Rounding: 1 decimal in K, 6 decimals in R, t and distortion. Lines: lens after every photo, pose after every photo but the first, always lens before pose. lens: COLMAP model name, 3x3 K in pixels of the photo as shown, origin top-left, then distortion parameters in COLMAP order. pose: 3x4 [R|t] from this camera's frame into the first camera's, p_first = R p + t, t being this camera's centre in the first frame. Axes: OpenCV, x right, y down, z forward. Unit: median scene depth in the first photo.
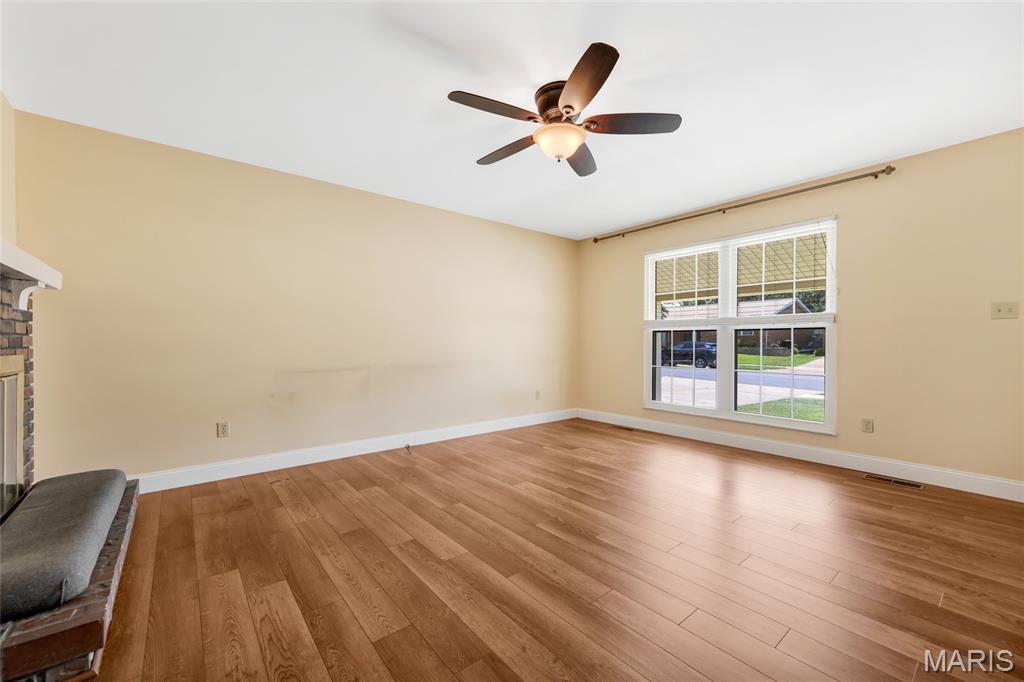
lens RADIAL K [[411.9, 0, 516.6], [0, 411.9, 341.1], [0, 0, 1]] dist [-0.002272, -0.000016]
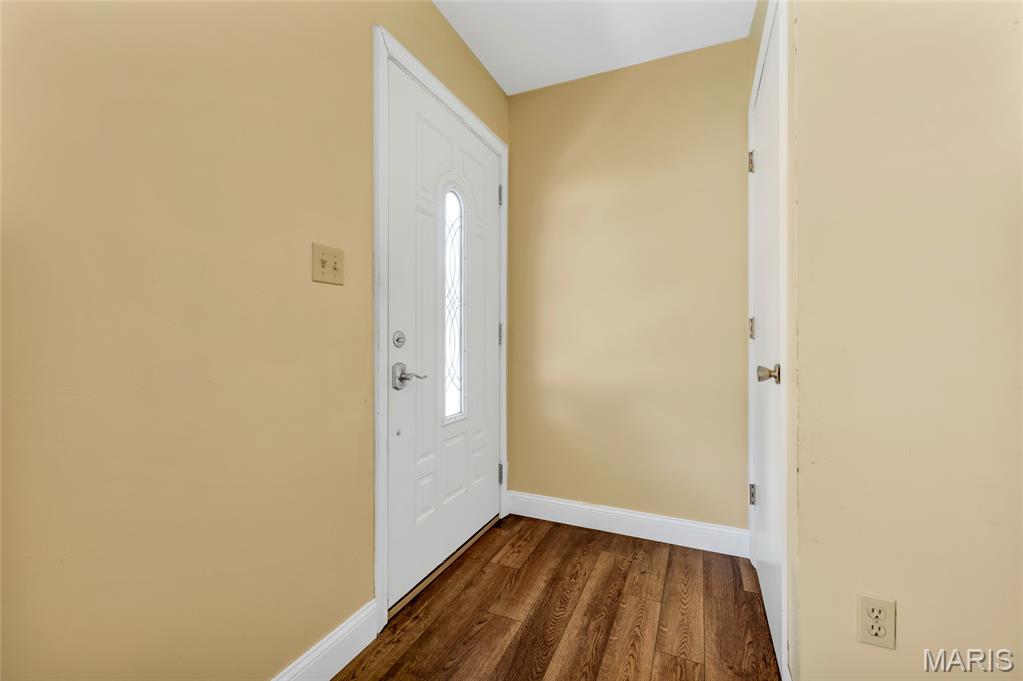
lens RADIAL K [[419.5, 0, 514.9], [0, 419.5, 340.0], [0, 0, 1]] dist [0.000839, 0.000005]
pose [[-0.449577, -0.005556, 0.893224, 0.691012], [-0.008096, 0.999965, 0.002145, 0.007736], [-0.893205, -0.006267, -0.449606, 1.057563]]
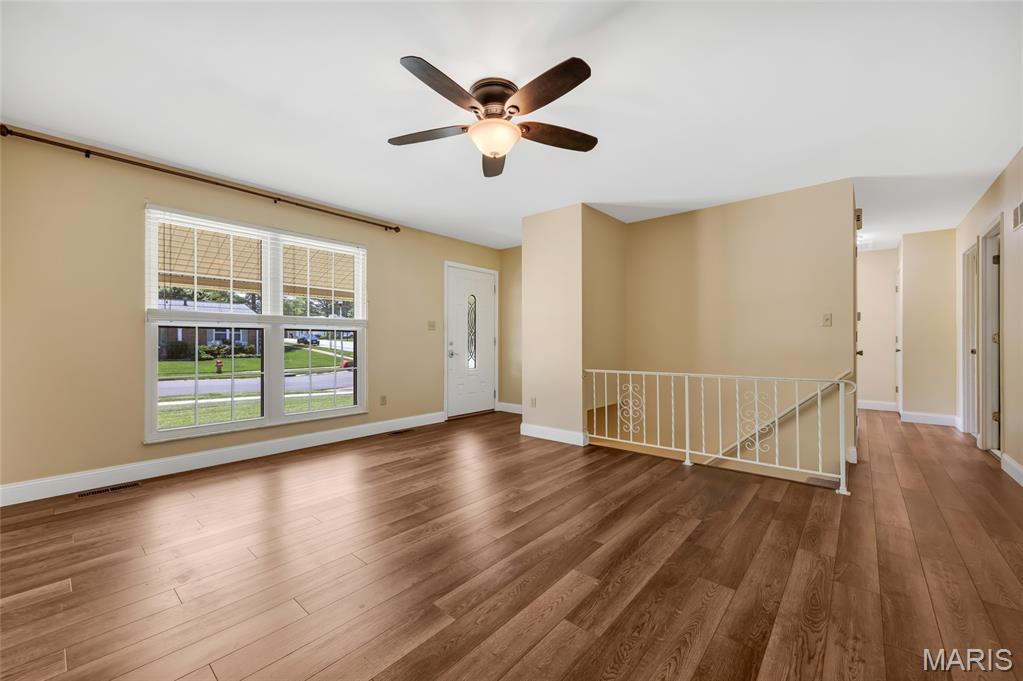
lens RADIAL K [[401.8, 0, 511.5], [0, 401.8, 340.5], [0, 0, 1]] dist [0.012691, -0.000256]
pose [[-0.170410, 0.002320, 0.985370, -0.752206], [-0.004525, 0.999985, -0.003137, -0.001032], [-0.985363, -0.004993, -0.170397, 0.983592]]
